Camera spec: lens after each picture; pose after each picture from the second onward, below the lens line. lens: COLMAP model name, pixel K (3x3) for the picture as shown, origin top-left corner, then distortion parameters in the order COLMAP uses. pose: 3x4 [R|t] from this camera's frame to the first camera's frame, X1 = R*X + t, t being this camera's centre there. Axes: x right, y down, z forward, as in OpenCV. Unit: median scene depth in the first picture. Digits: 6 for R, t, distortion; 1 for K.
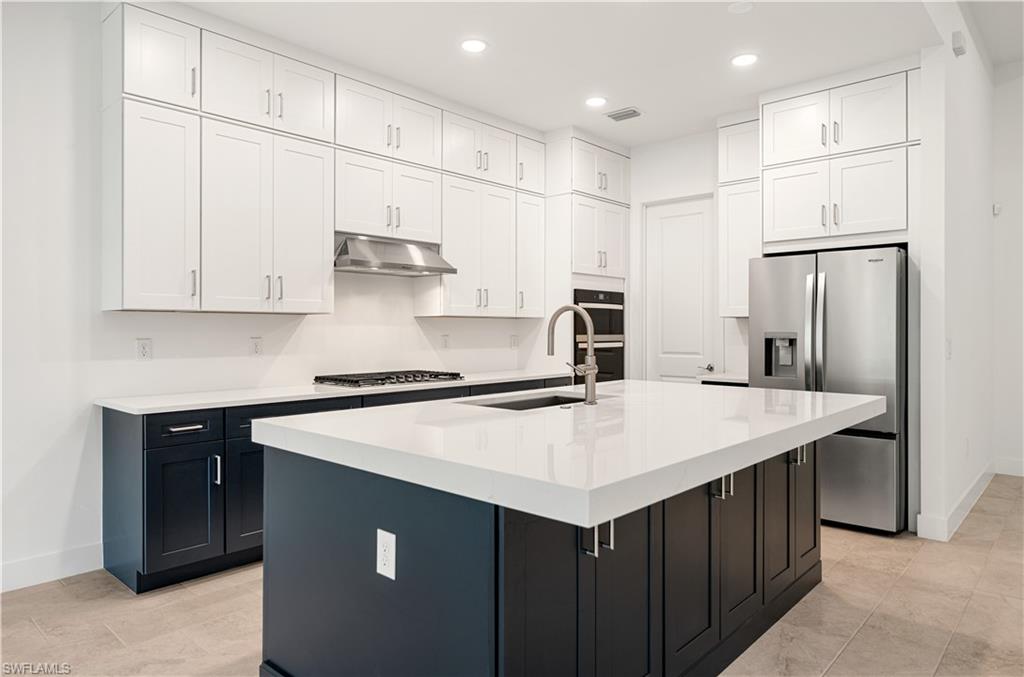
lens RADIAL K [[645.2, 0, 511.2], [0, 645.2, 329.6], [0, 0, 1]] dist [-0.001608, -0.000472]
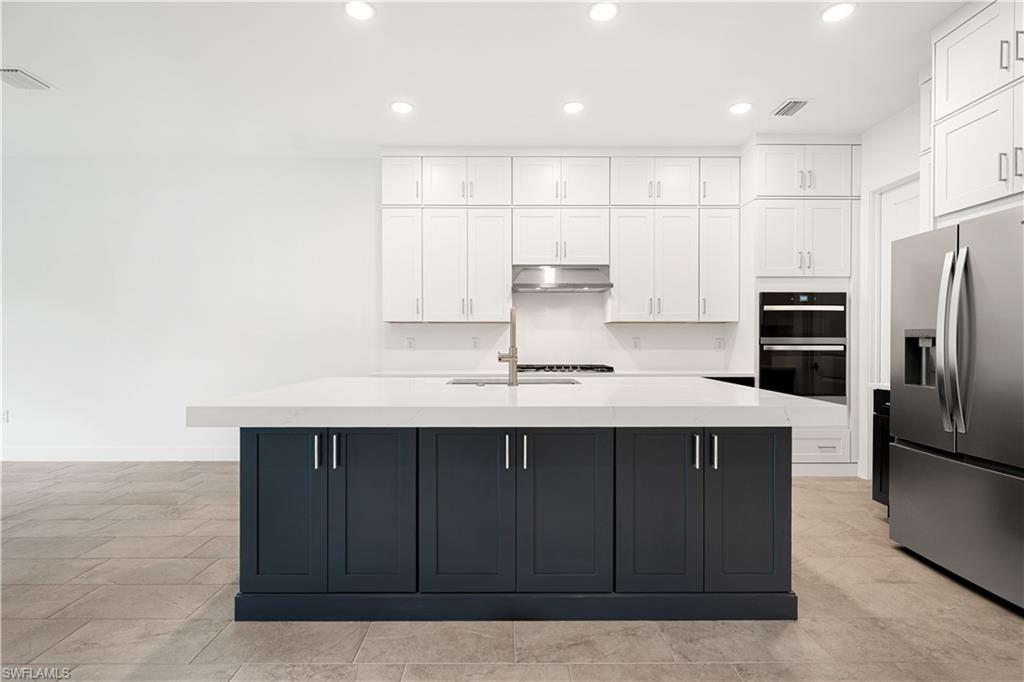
lens RADIAL K [[505.9, 0, 508.8], [0, 505.9, 344.3], [0, 0, 1]] dist [0.001109, 0.000055]
pose [[0.677357, 0.002957, -0.735648, 0.490582], [0.000282, 0.999991, 0.004278, 0.018371], [0.735654, -0.003105, 0.677350, 0.190863]]
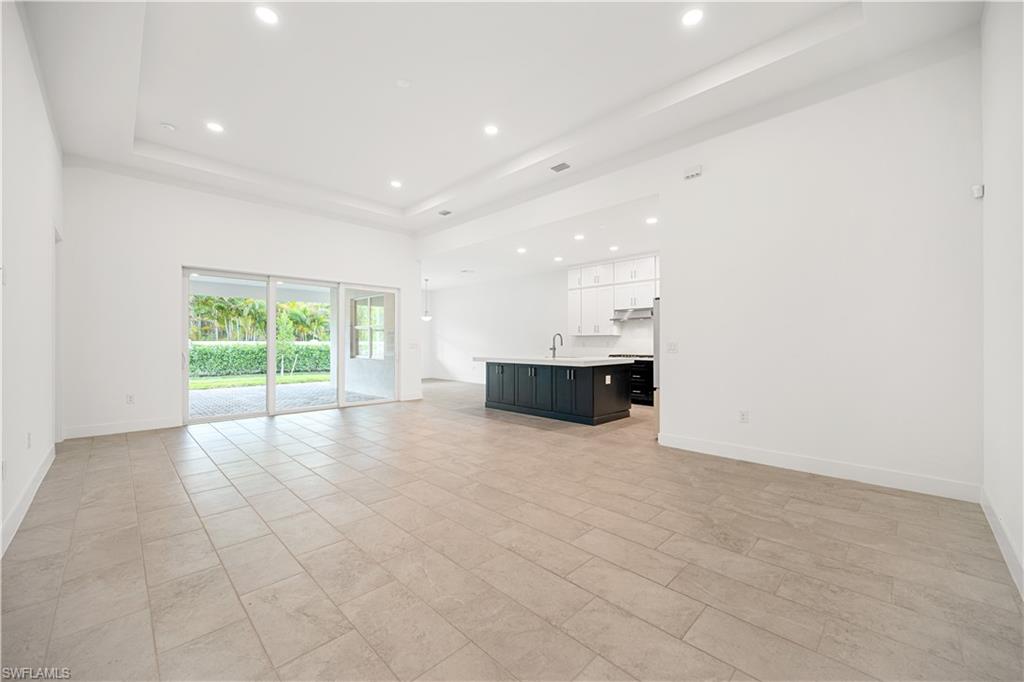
lens RADIAL K [[400.8, 0, 515.3], [0, 400.8, 343.1], [0, 0, 1]] dist [0.000177, -0.000055]
pose [[-0.039226, -0.001091, -0.999230, 1.576059], [0.002080, 0.999997, -0.001173, 0.015512], [0.999228, -0.002125, -0.039223, 0.500327]]
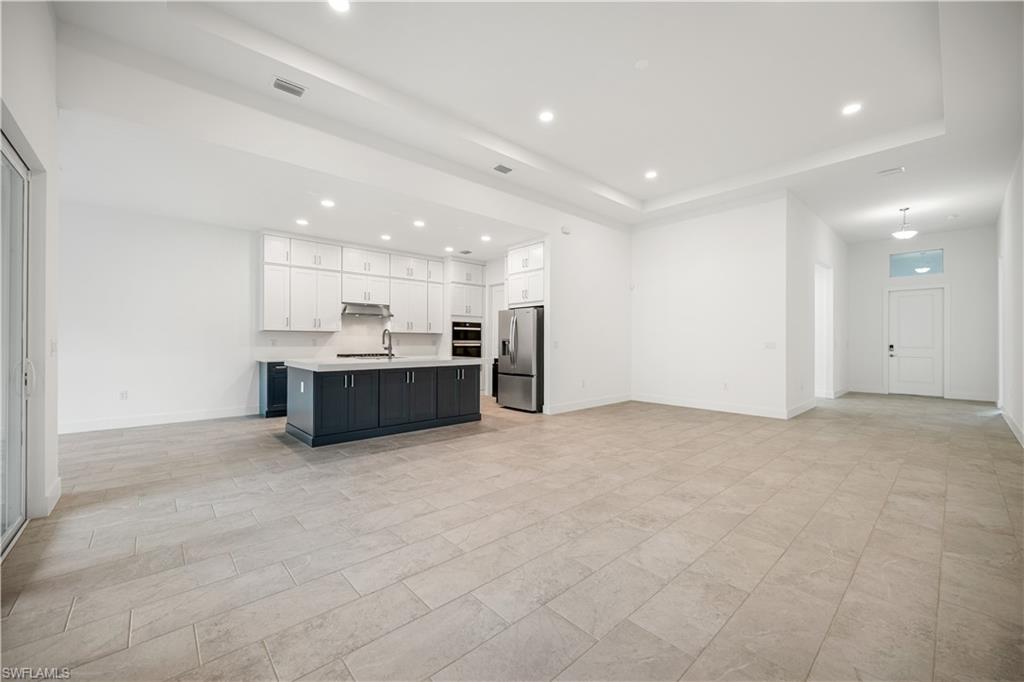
lens RADIAL K [[400.8, 0, 515.5], [0, 400.8, 342.0], [0, 0, 1]] dist [0.000177, -0.000055]
pose [[0.996034, 0.001410, -0.088959, 0.555302], [-0.001403, 0.999999, 0.000144, 0.016079], [0.088960, -0.000019, 0.996035, -0.588506]]
